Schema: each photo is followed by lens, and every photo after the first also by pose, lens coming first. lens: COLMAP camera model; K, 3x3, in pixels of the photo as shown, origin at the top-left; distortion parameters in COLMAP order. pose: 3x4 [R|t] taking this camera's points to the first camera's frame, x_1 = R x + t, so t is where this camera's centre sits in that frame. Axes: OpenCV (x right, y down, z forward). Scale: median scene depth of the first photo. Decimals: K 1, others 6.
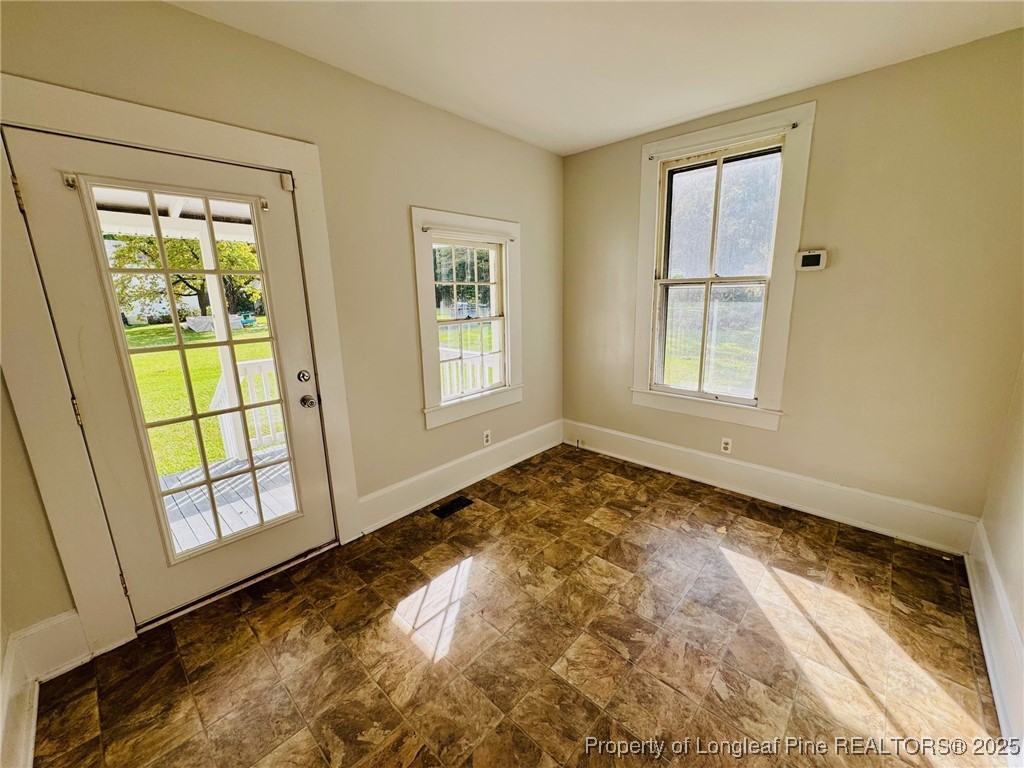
lens RADIAL K [[409.2, 0, 512.0], [0, 409.2, 384.0], [0, 0, 1]] dist [-0.003068, 0.000238]
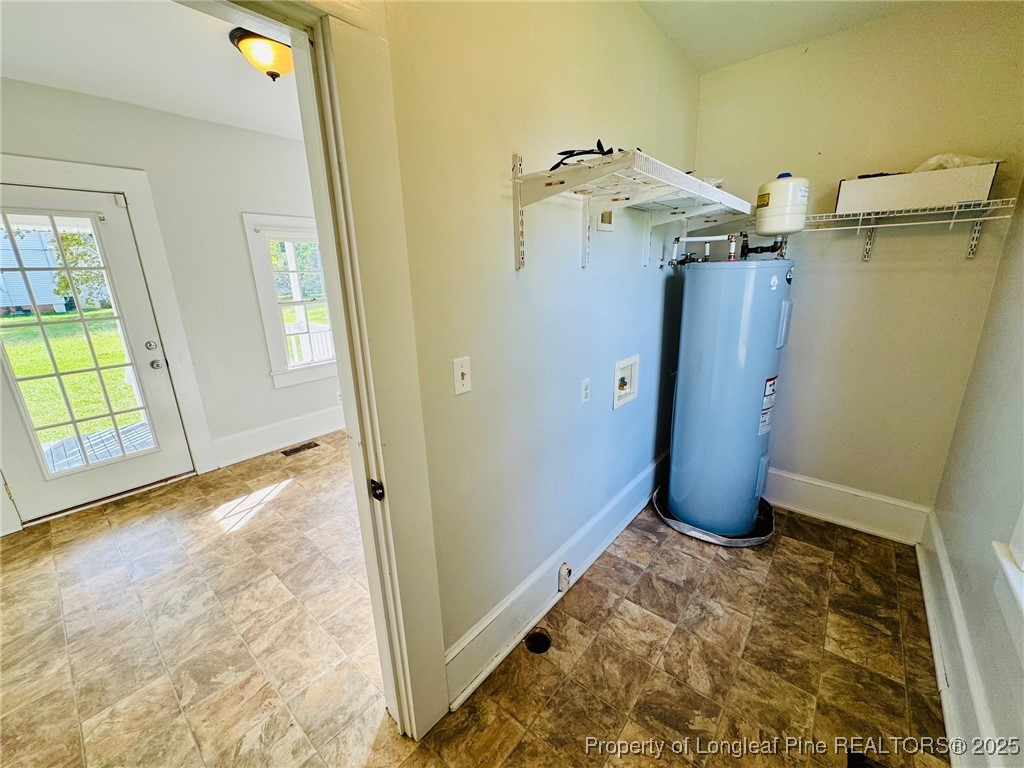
lens RADIAL K [[409.2, 0, 512.0], [0, 409.2, 384.0], [0, 0, 1]] dist [-0.003068, 0.000238]
pose [[0.998807, -0.018811, 0.045074, 0.666519], [0.016662, 0.998728, 0.047589, 0.069115], [-0.045912, -0.046781, 0.997850, -0.431204]]
